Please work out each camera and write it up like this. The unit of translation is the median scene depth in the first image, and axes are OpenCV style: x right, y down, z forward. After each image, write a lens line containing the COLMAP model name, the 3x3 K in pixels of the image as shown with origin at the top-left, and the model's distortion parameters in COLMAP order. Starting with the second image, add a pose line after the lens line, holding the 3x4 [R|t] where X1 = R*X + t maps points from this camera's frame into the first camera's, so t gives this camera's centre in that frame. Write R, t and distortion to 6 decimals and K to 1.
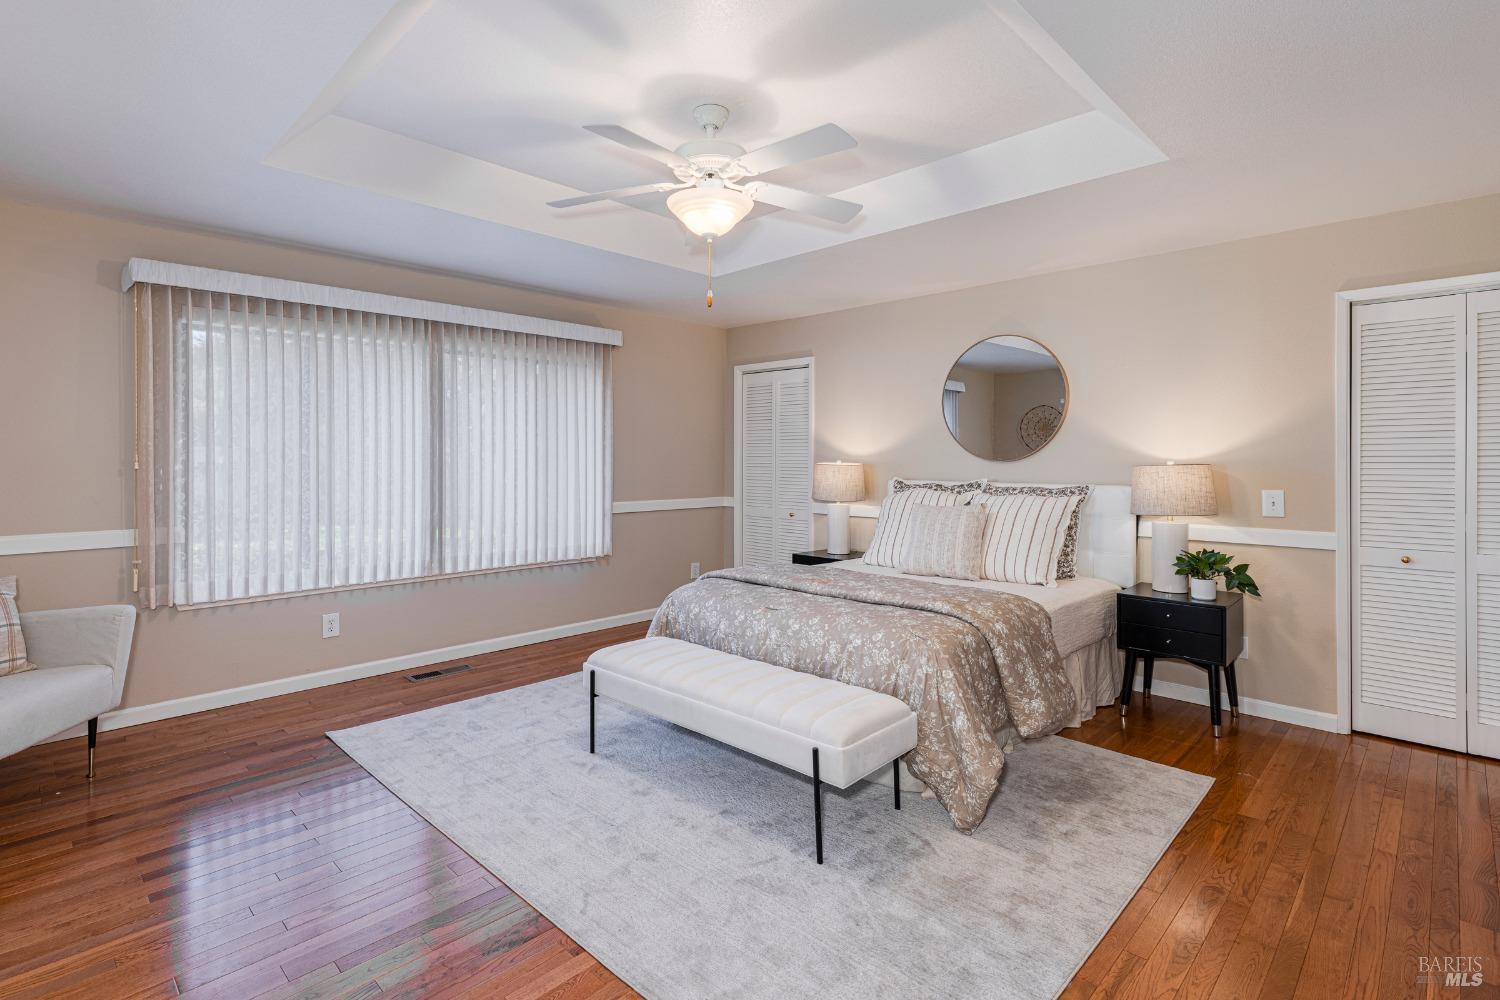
lens RADIAL K [[727.0, 0, 749.5], [0, 727.0, 456.5], [0, 0, 1]] dist [0.000538, 0.000185]
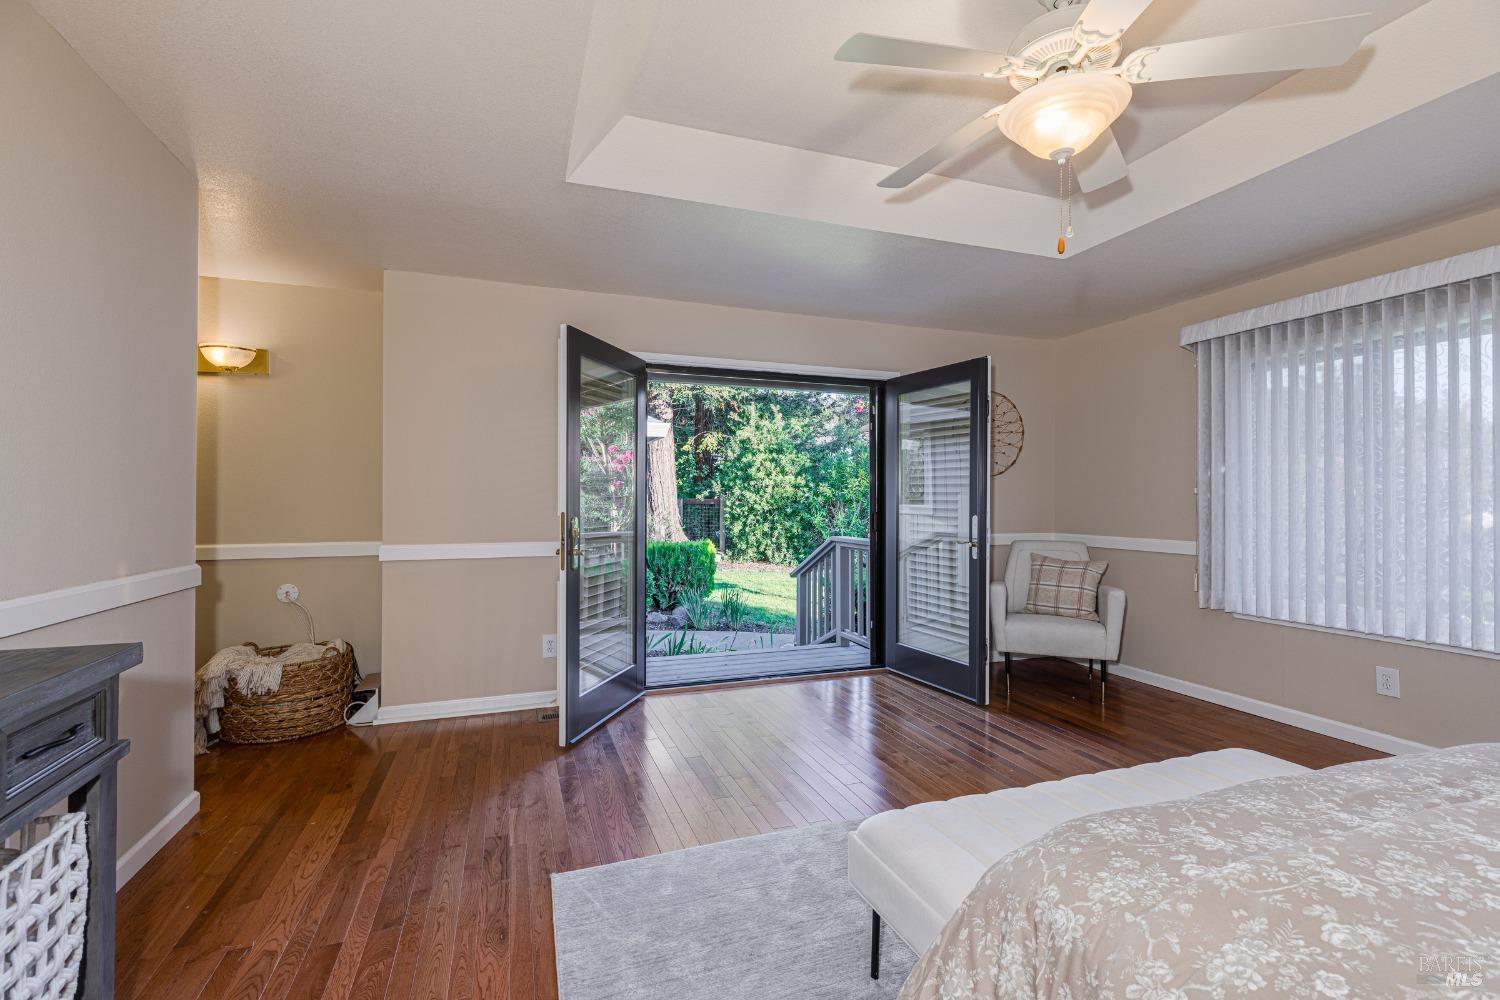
lens RADIAL K [[674.7, 0, 750.0], [0, 674.7, 500.0], [0, 0, 1]] dist [0.000486, 0.000067]
pose [[-0.444906, 0.010155, -0.895520, 0.543107], [0.001602, 0.999943, 0.010544, 0.016004], [0.895576, 0.003256, -0.444896, 0.843794]]
